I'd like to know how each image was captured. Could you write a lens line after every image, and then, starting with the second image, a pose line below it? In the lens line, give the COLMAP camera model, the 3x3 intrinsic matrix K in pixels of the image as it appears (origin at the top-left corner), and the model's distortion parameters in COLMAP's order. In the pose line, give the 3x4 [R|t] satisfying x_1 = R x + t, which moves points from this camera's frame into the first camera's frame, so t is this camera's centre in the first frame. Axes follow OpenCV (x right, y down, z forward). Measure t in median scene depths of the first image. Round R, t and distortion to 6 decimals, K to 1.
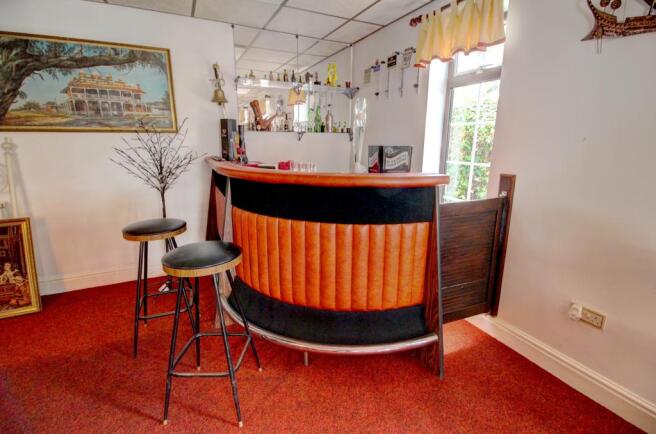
lens RADIAL K [[320.8, 0, 326.7], [0, 320.8, 212.7], [0, 0, 1]] dist [-0.004971, -0.001132]
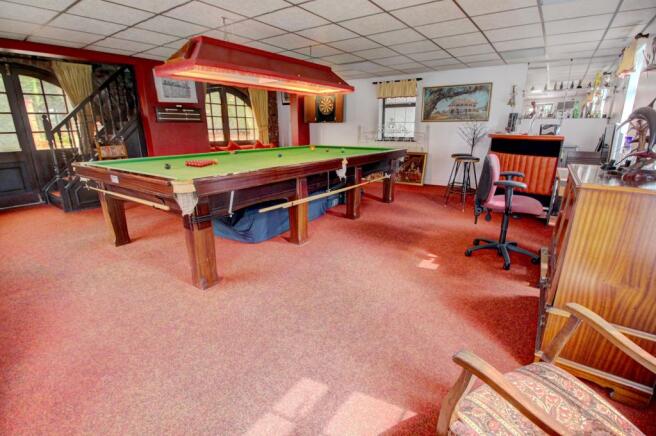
lens RADIAL K [[313.4, 0, 332.2], [0, 313.4, 221.1], [0, 0, 1]] dist [-0.007243, -0.003491]
pose [[0.496311, 0.235300, -0.835649, 1.040586], [-0.177168, 0.969764, 0.167839, 0.266693], [0.849874, 0.064750, 0.522992, -1.065333]]
